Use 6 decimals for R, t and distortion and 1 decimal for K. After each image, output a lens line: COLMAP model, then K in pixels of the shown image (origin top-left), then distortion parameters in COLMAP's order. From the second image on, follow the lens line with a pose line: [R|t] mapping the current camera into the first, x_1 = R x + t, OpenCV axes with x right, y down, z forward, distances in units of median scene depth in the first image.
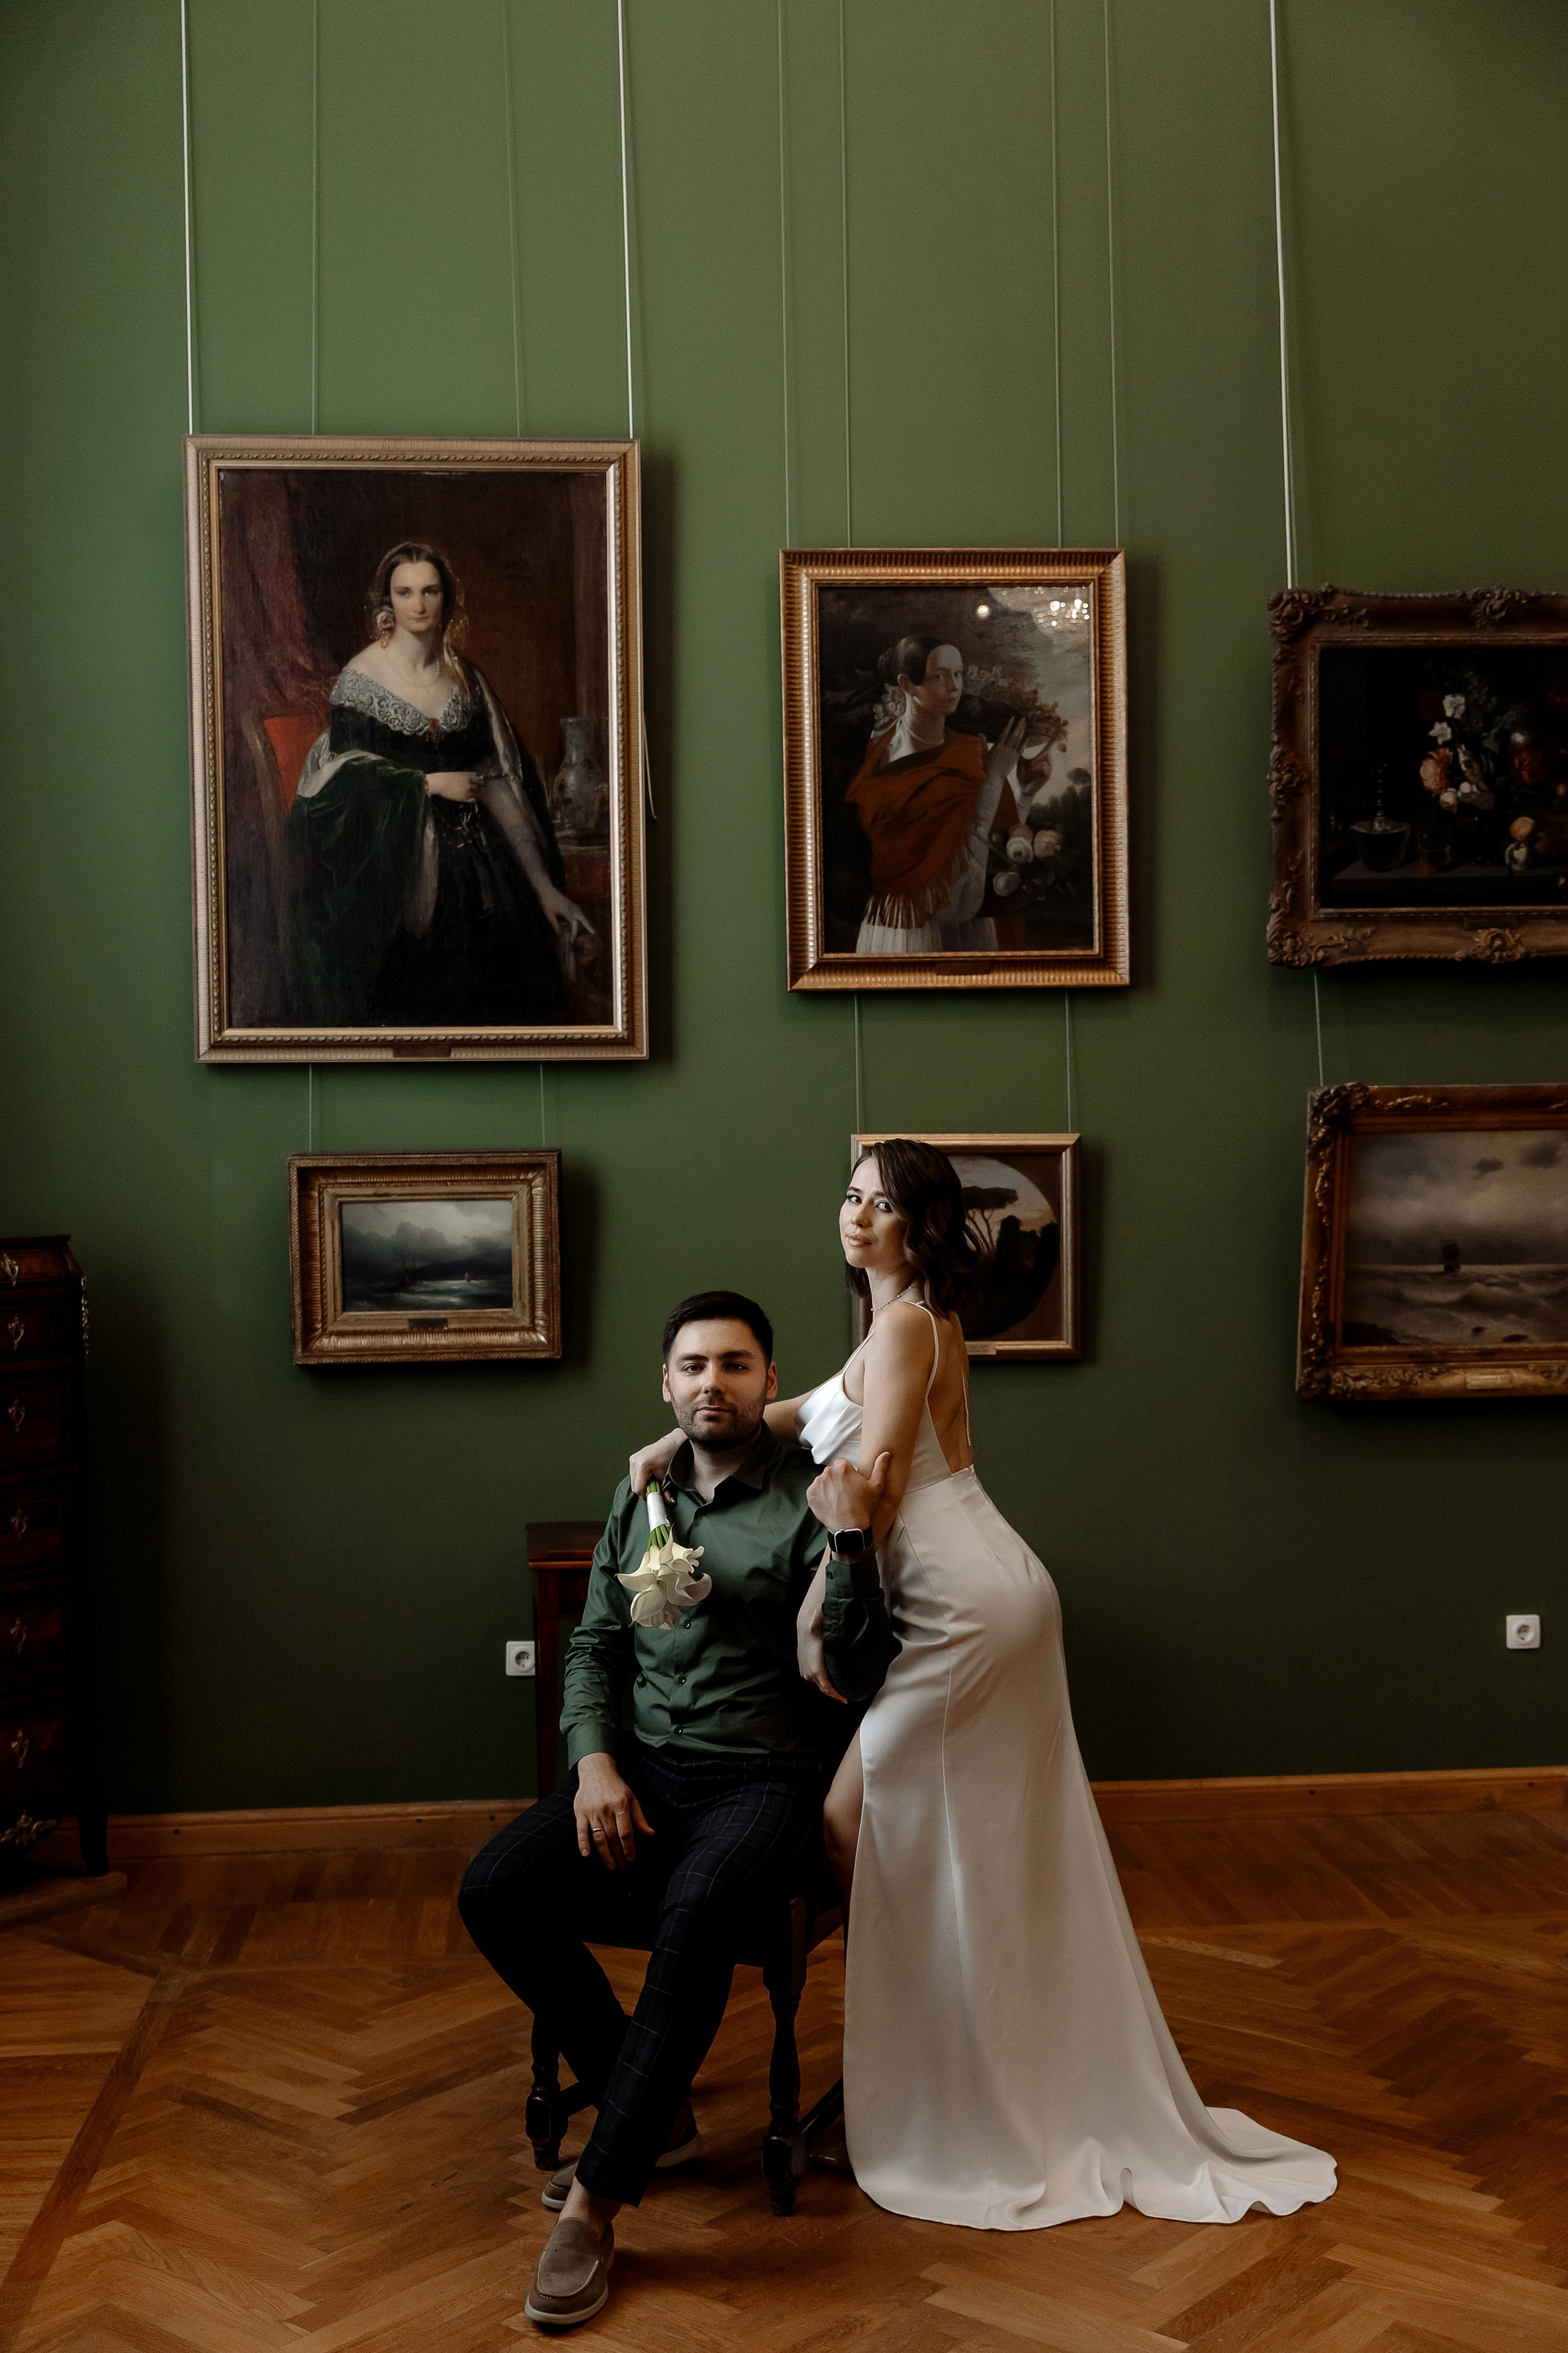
lens RADIAL K [[2415.6, 0, 772.0], [0, 2415.6, 1167.6], [0, 0, 1]] dist [0.004765, 0.000000]
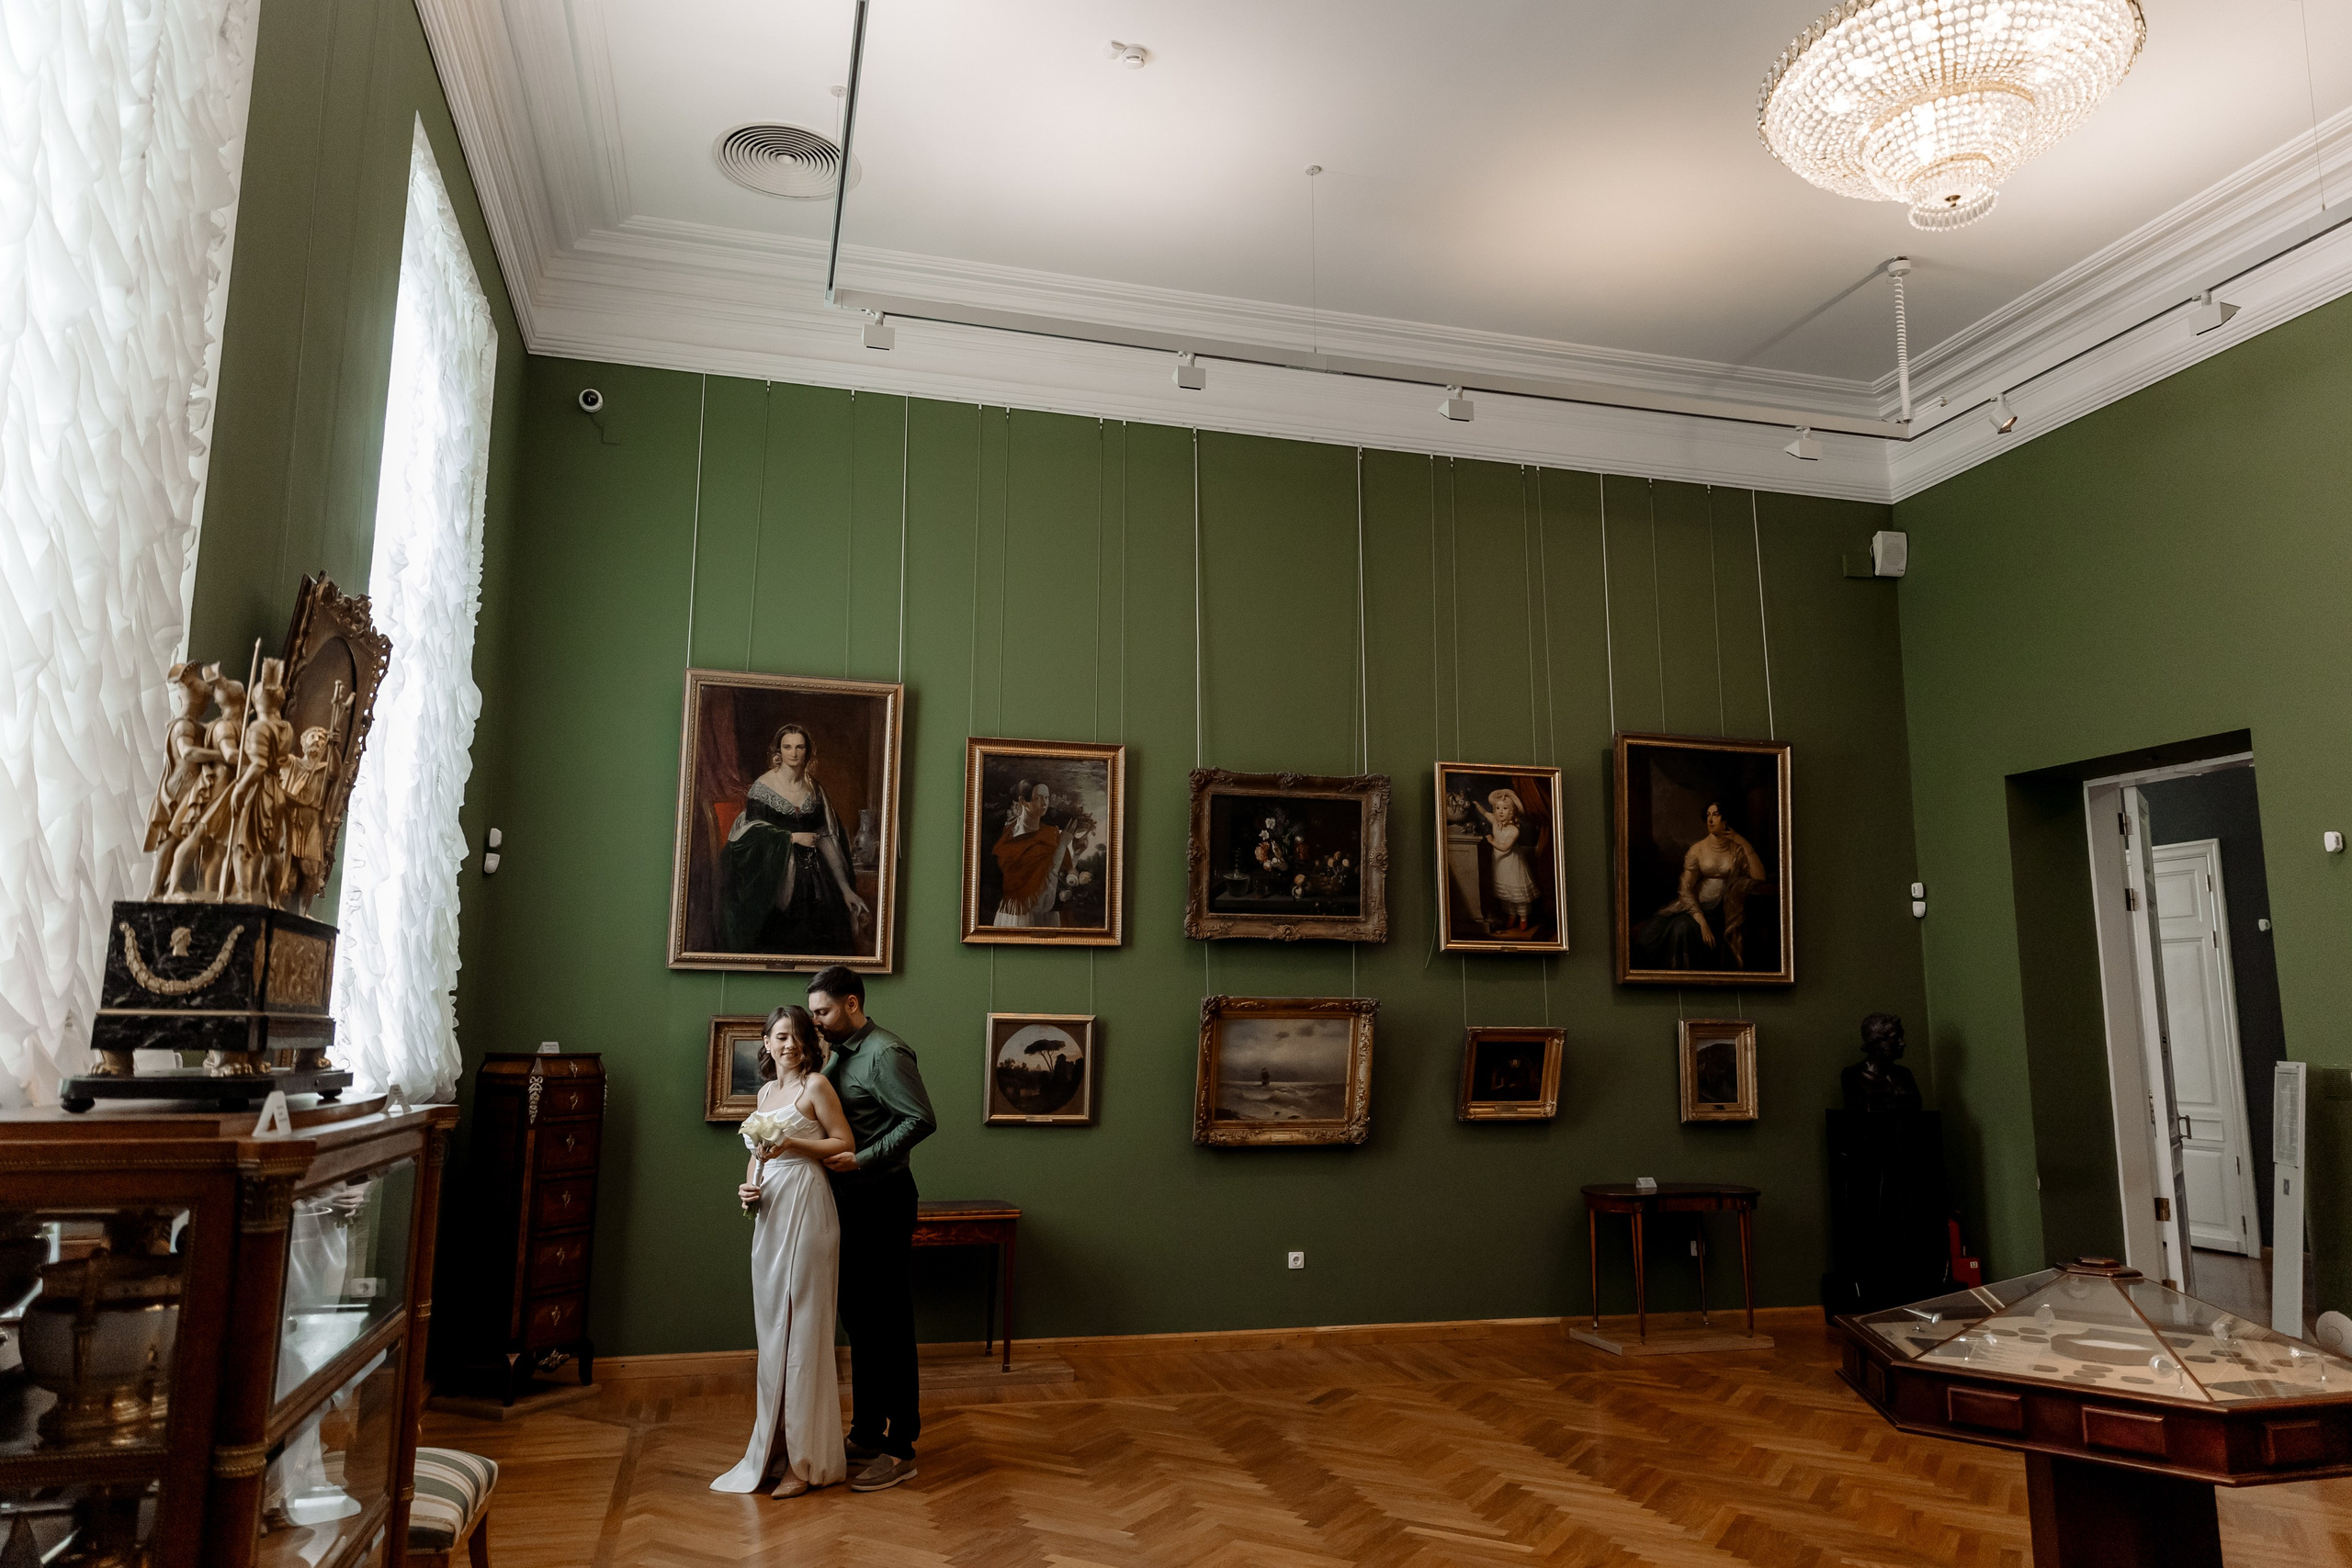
lens RADIAL K [[1592.4, 0, 1188.0], [0, 1592.4, 766.3], [0, 0, 1]] dist [-0.002467, -0.000614]
pose [[0.979544, 0.056508, 0.193131, -0.076004], [-0.023982, 0.985704, -0.166771, 0.001684], [-0.199794, 0.158728, 0.966896, -0.404559]]
